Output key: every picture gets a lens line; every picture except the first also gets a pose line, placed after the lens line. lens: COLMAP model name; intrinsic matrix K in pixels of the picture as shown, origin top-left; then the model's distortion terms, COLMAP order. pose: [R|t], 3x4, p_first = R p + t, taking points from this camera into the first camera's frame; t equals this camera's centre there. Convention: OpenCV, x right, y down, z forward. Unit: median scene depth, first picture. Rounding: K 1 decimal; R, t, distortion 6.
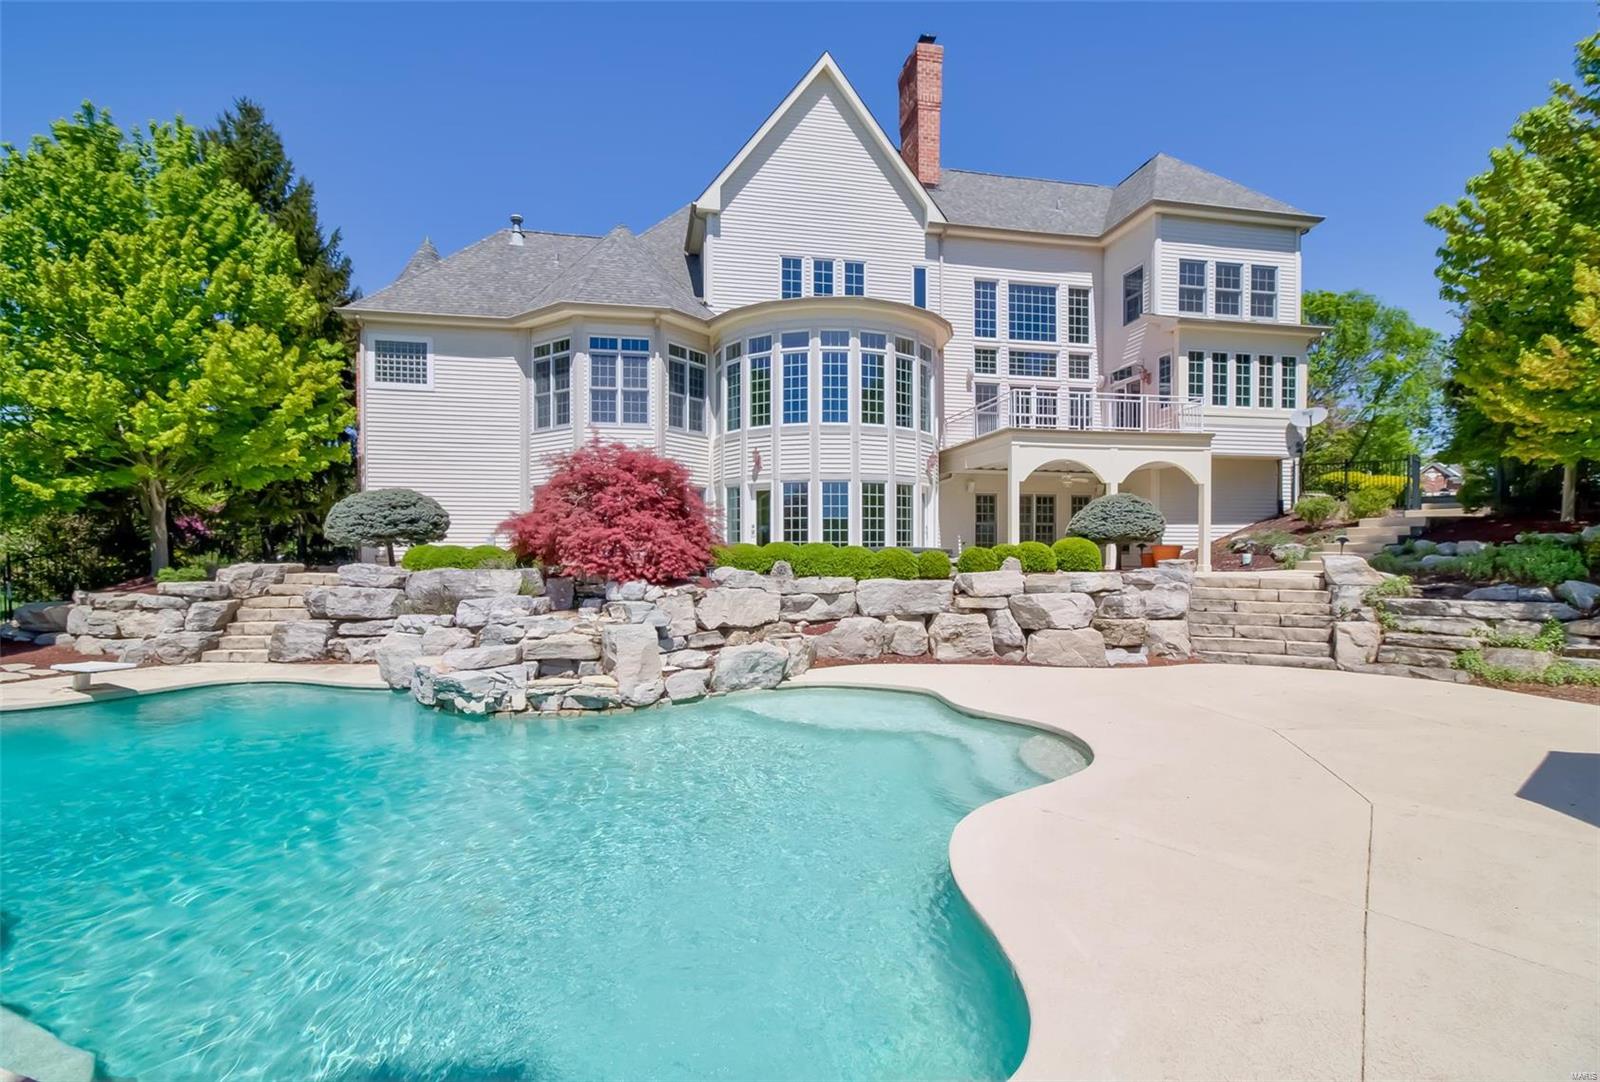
lens RADIAL K [[755.1, 0, 784.8], [0, 755.1, 581.0], [0, 0, 1]] dist [-0.012112, 0.001186]
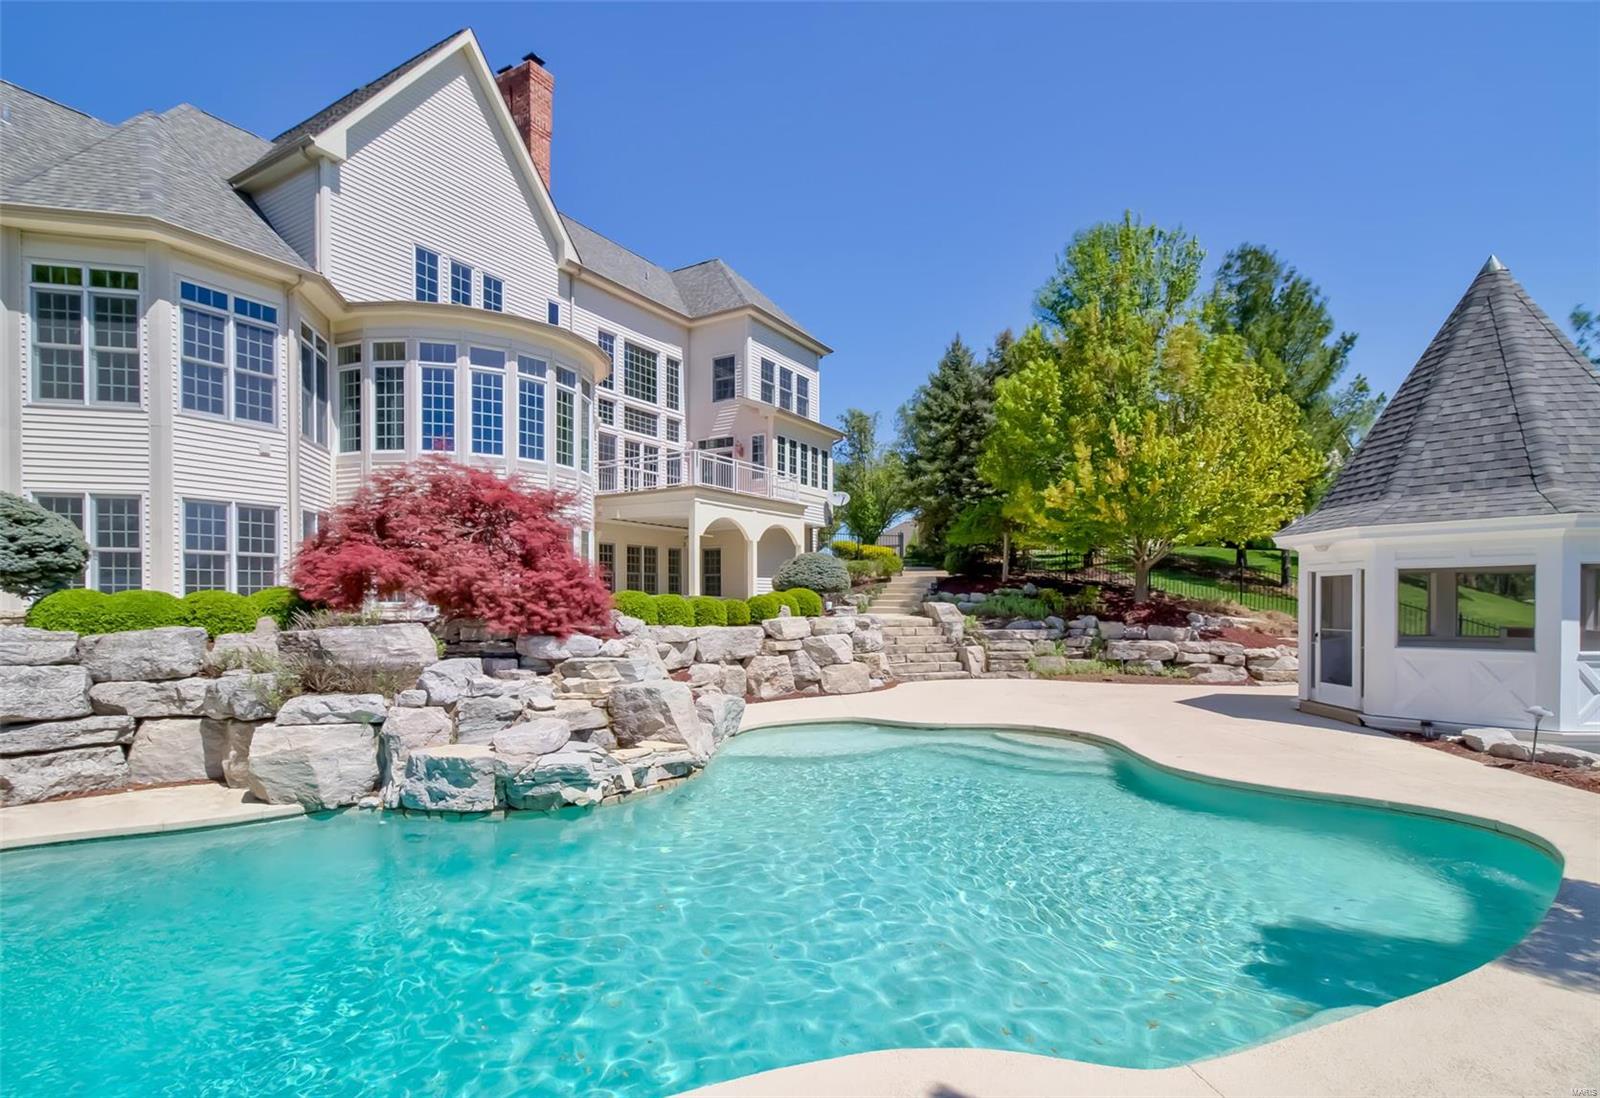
lens RADIAL K [[807.8, 0, 766.5], [0, 807.8, 615.6], [0, 0, 1]] dist [0.001437, 0.003395]
pose [[0.668977, -0.016247, 0.743105, -0.440881], [0.029515, 0.999553, -0.004716, -0.007040], [-0.742697, 0.025088, 0.669158, 0.133307]]
